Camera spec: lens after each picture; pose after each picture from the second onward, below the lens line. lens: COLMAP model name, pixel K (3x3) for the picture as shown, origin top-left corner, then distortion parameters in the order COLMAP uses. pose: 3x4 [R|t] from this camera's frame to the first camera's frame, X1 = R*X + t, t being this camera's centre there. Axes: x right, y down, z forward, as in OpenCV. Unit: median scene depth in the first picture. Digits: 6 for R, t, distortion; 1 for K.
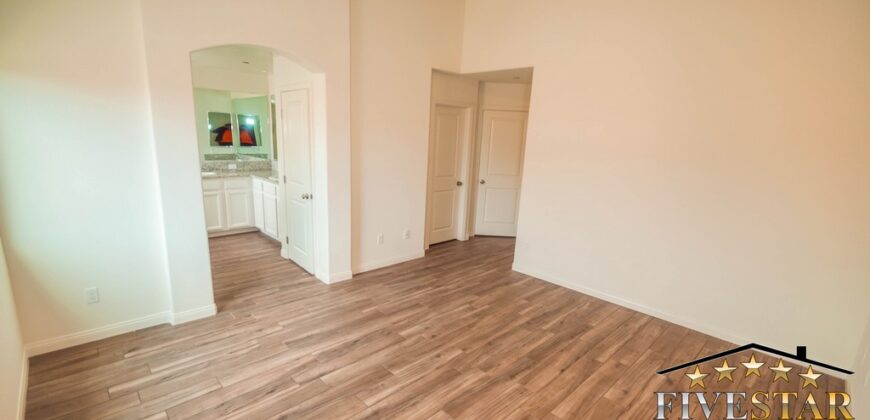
lens RADIAL K [[385.2, 0, 429.9], [0, 385.2, 218.5], [0, 0, 1]] dist [0.027461, -0.024520]
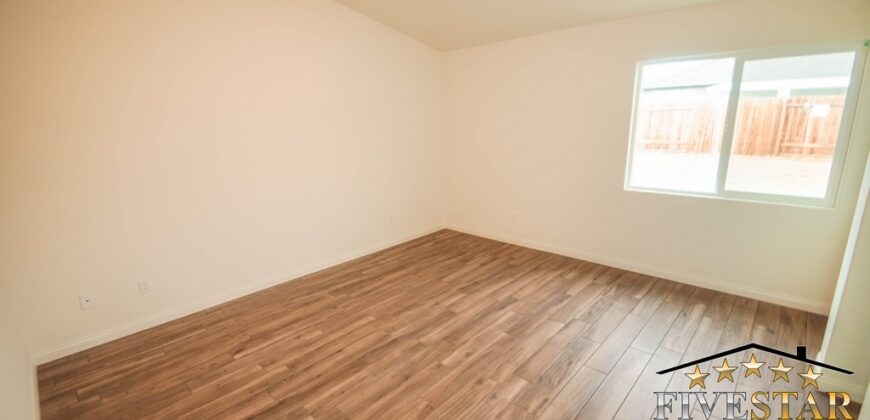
lens RADIAL K [[385.2, 0, 429.9], [0, 385.2, 218.5], [0, 0, 1]] dist [0.027461, -0.024520]
pose [[-0.998893, -0.001284, -0.047022, 0.149022], [-0.022566, 0.890179, 0.455051, -0.329602], [0.041273, 0.455609, -0.889223, 1.597613]]
